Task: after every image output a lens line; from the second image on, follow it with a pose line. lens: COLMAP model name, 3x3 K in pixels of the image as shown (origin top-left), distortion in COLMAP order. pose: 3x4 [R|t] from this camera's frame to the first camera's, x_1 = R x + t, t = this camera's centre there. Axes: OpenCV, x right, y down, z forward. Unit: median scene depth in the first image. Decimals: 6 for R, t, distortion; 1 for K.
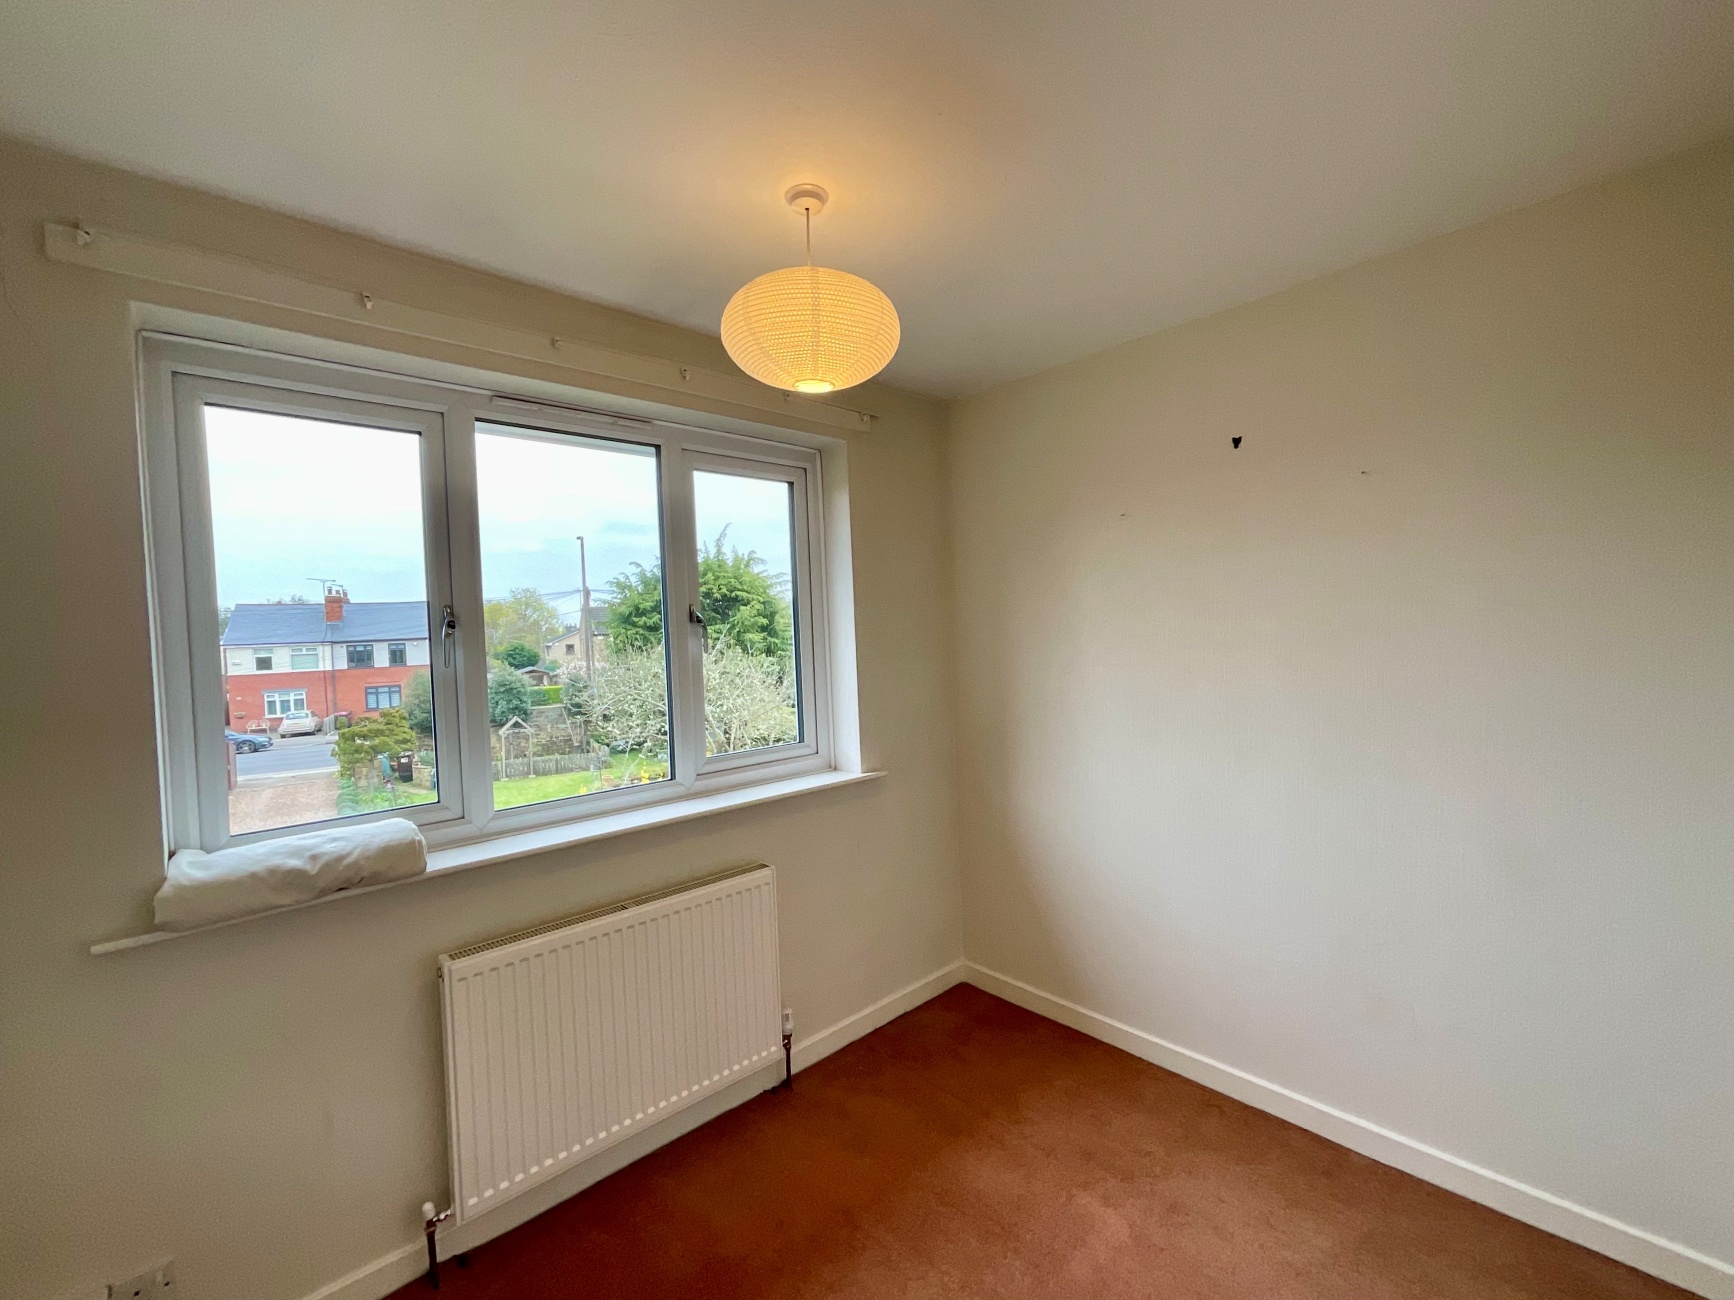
lens RADIAL K [[704.1, 0, 863.7], [0, 704.1, 650.4], [0, 0, 1]] dist [0.001033, -0.000236]
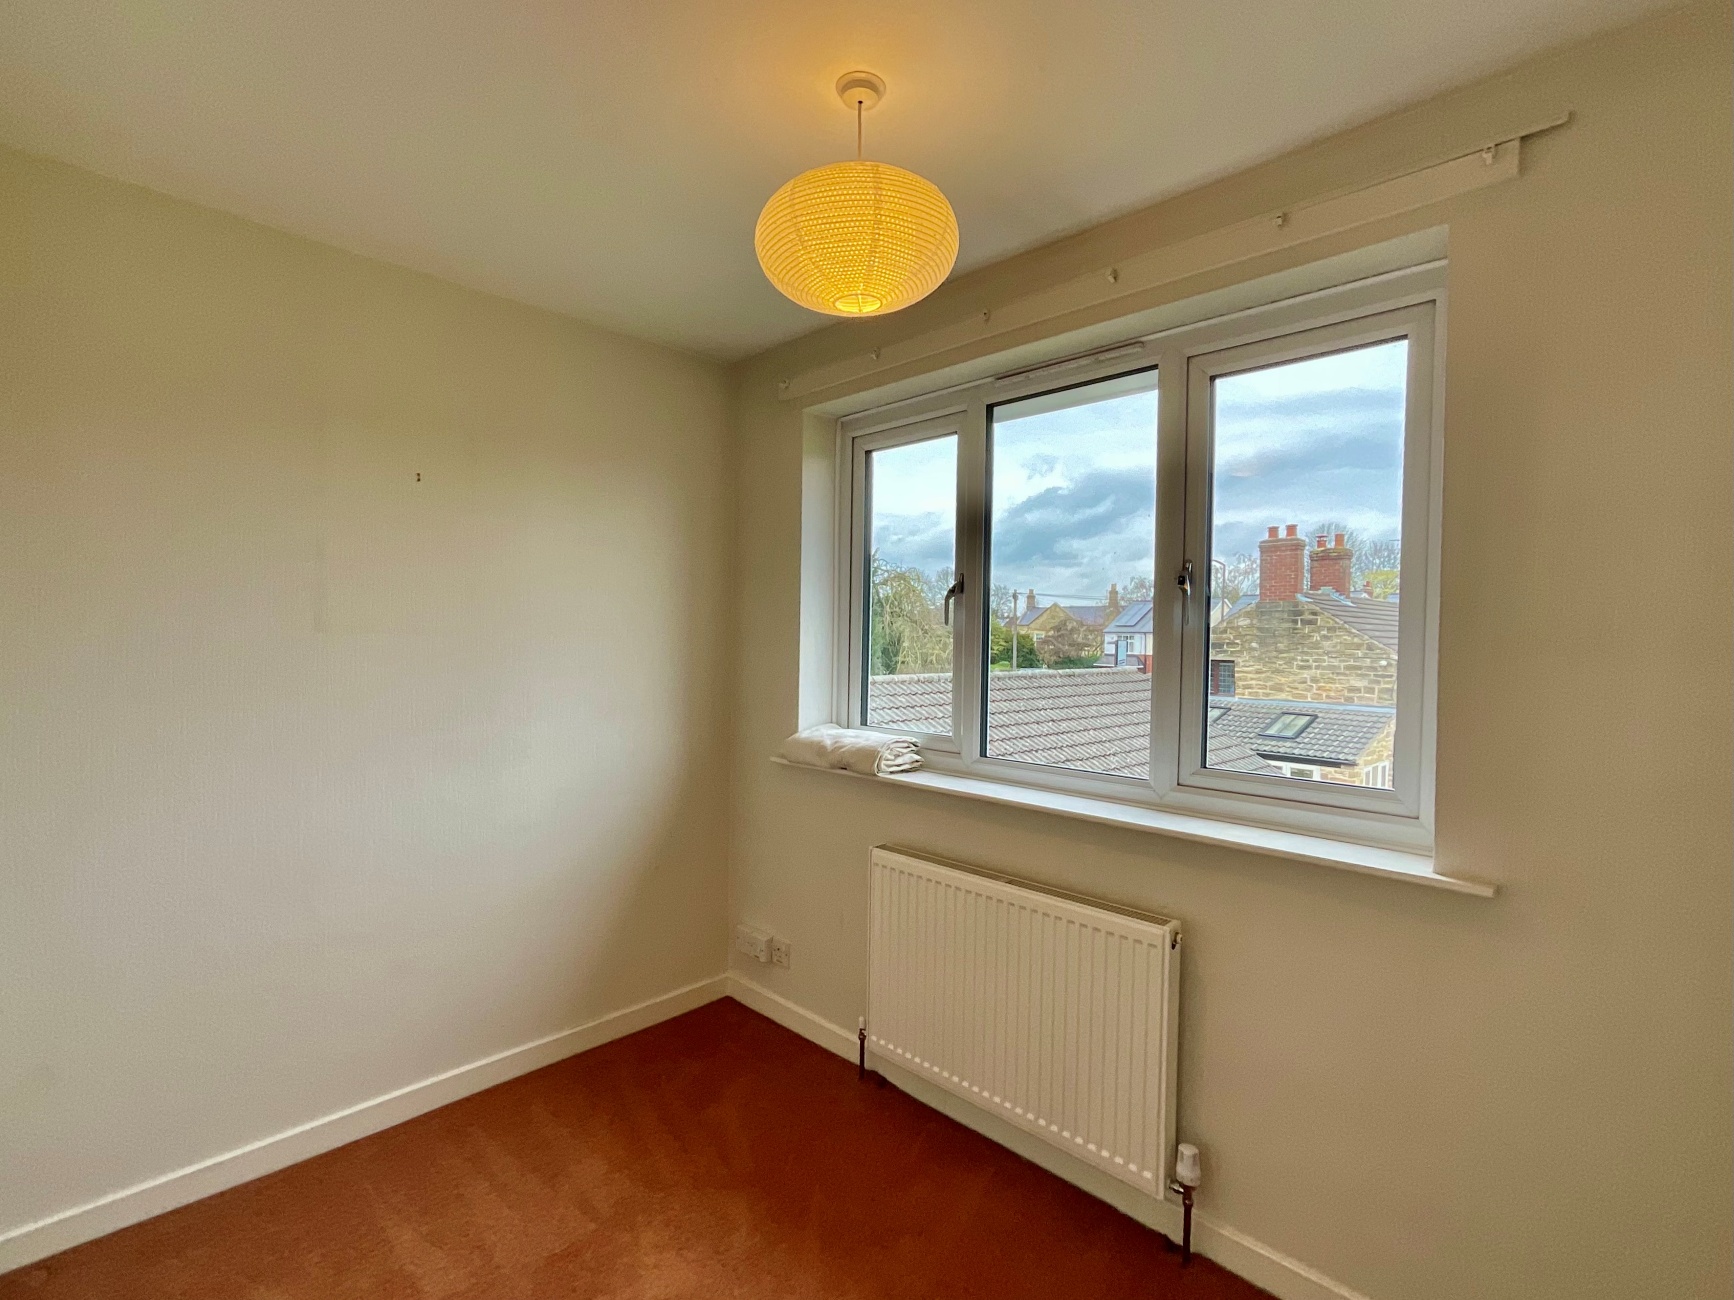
lens RADIAL K [[757.7, 0, 867.0], [0, 757.7, 650.0], [0, 0, 1]] dist [0.016887, -0.000053]
pose [[0.096829, 0.065846, -0.993121, 0.688330], [-0.037524, 0.997341, 0.062467, -0.009910], [0.994593, 0.031217, 0.099042, 0.728795]]
